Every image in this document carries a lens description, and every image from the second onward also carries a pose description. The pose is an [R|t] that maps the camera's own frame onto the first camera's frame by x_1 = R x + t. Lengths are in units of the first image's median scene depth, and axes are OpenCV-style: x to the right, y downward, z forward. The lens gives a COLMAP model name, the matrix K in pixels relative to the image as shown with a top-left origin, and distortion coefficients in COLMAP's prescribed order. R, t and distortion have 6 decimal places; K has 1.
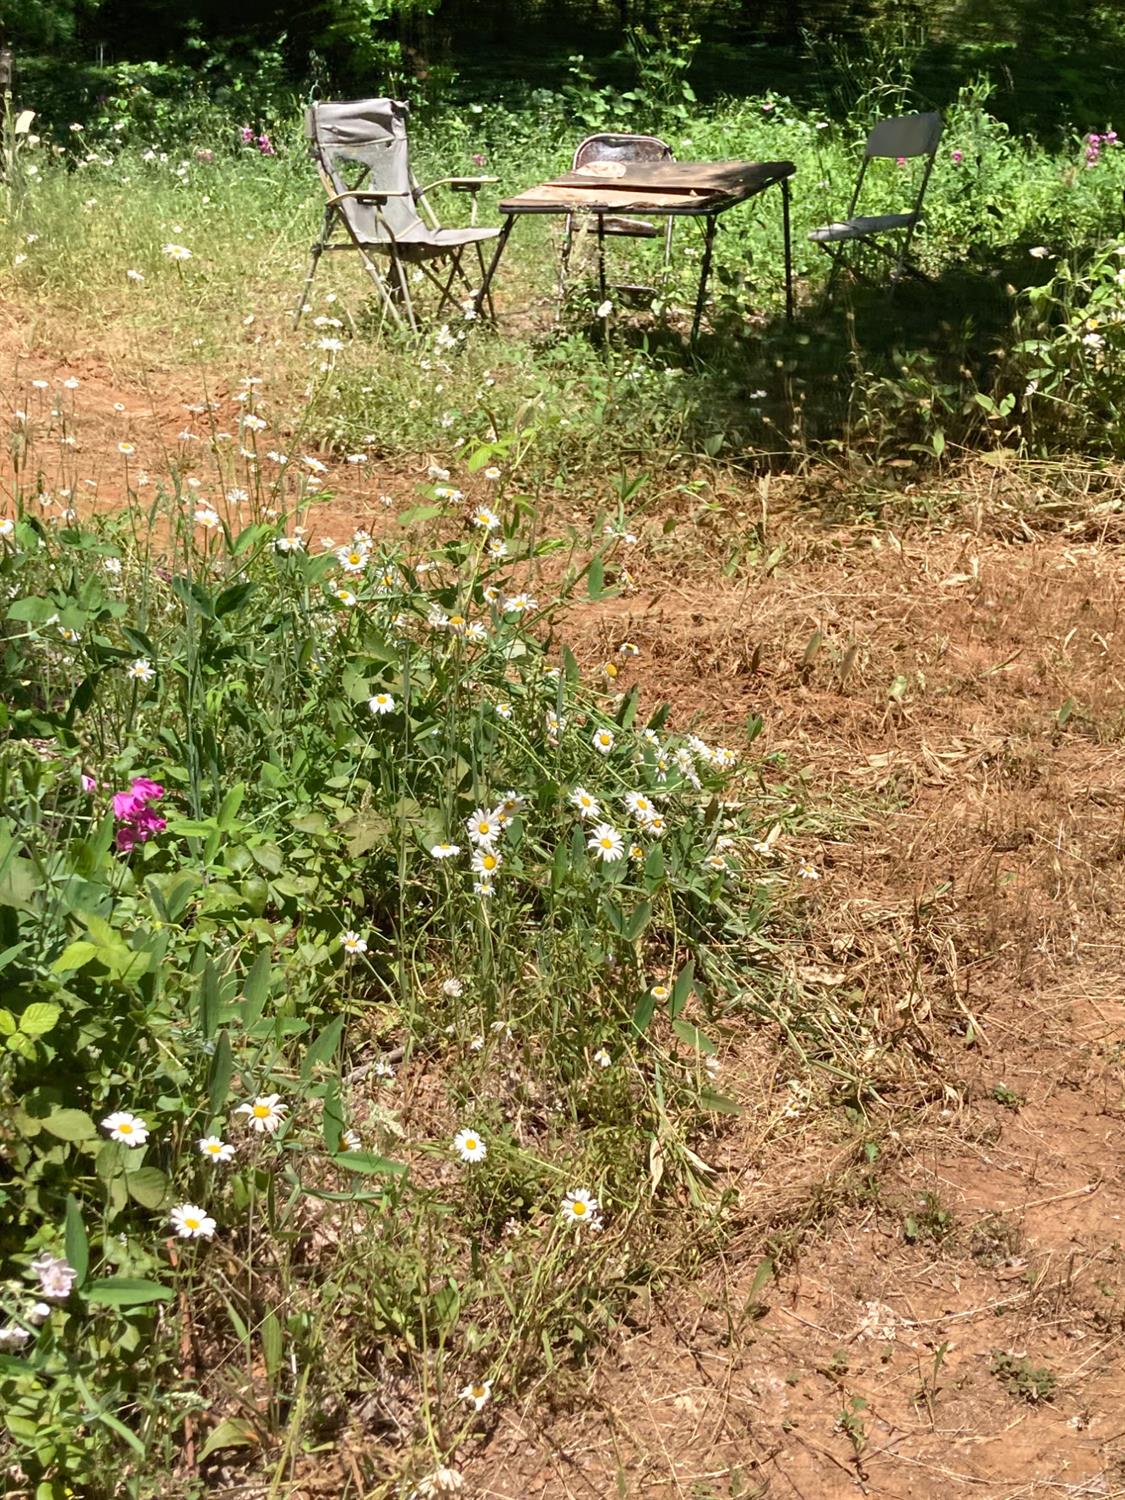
lens RADIAL K [[2036.9, 0, 562.4], [0, 2036.9, 757.9], [0, 0, 1]] dist [0.180591, -0.741174]
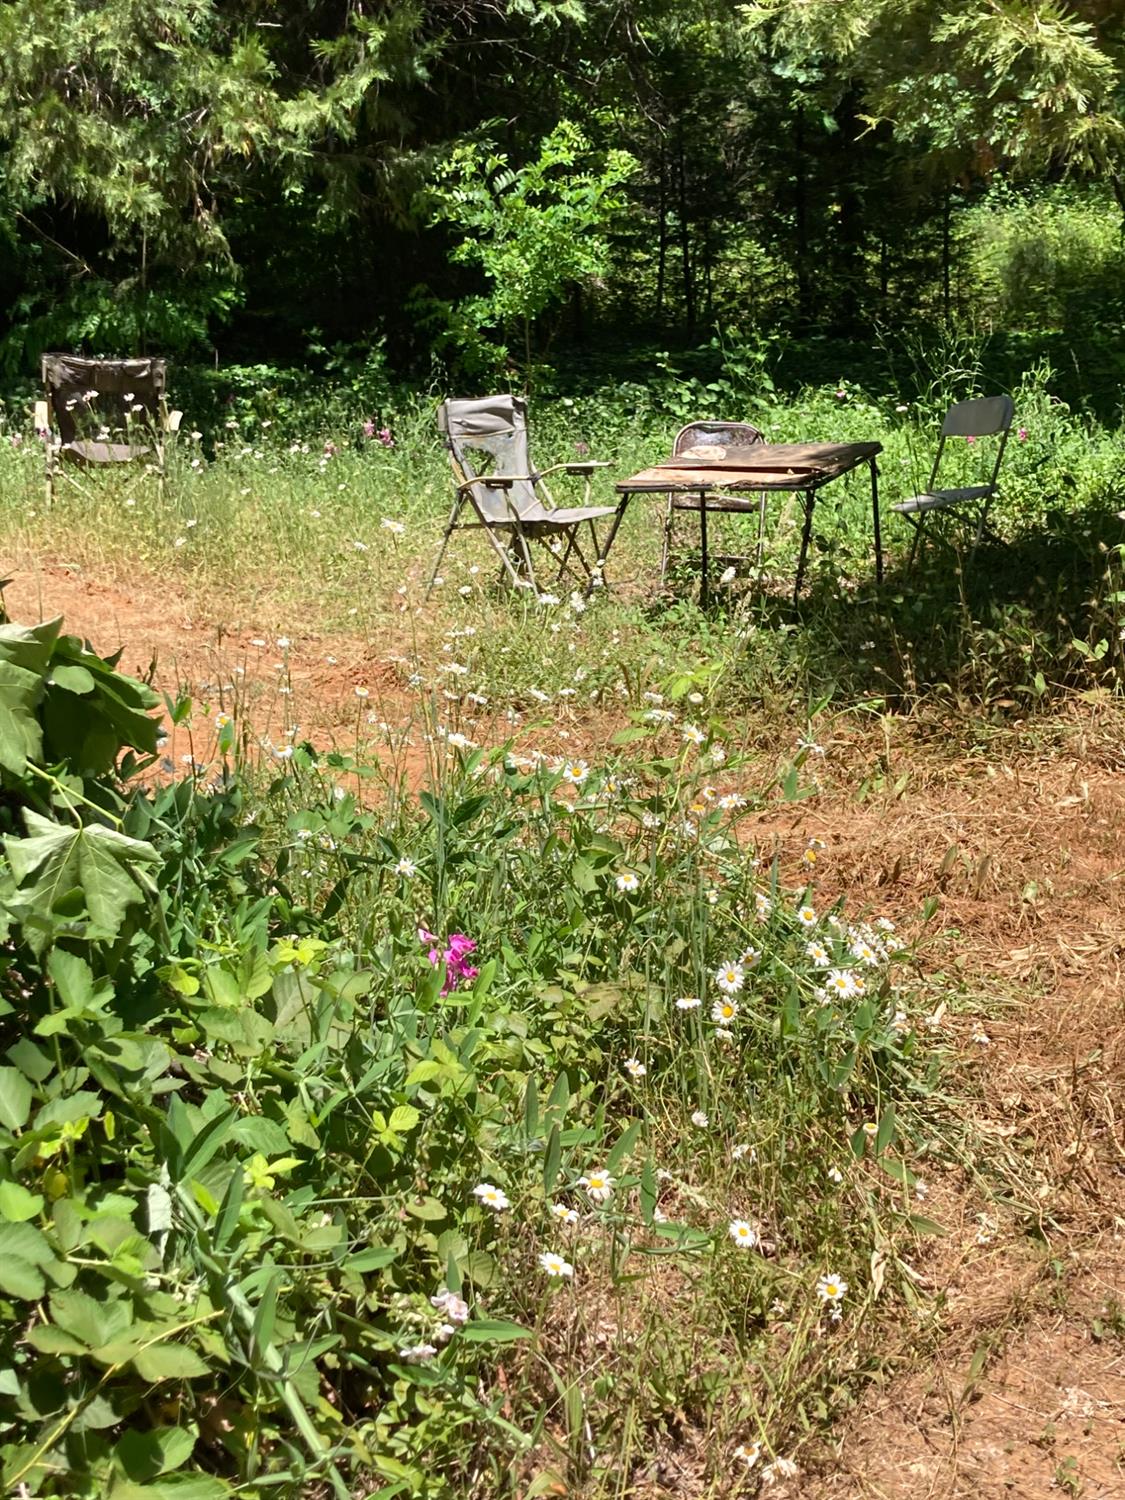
lens RADIAL K [[2036.9, 0, 562.4], [0, 2036.9, 757.9], [0, 0, 1]] dist [0.180591, -0.741174]
pose [[0.999574, -0.016342, -0.024179, -0.048447], [0.013005, 0.991130, -0.132256, 0.029262], [0.026126, 0.131885, 0.990921, -0.097698]]
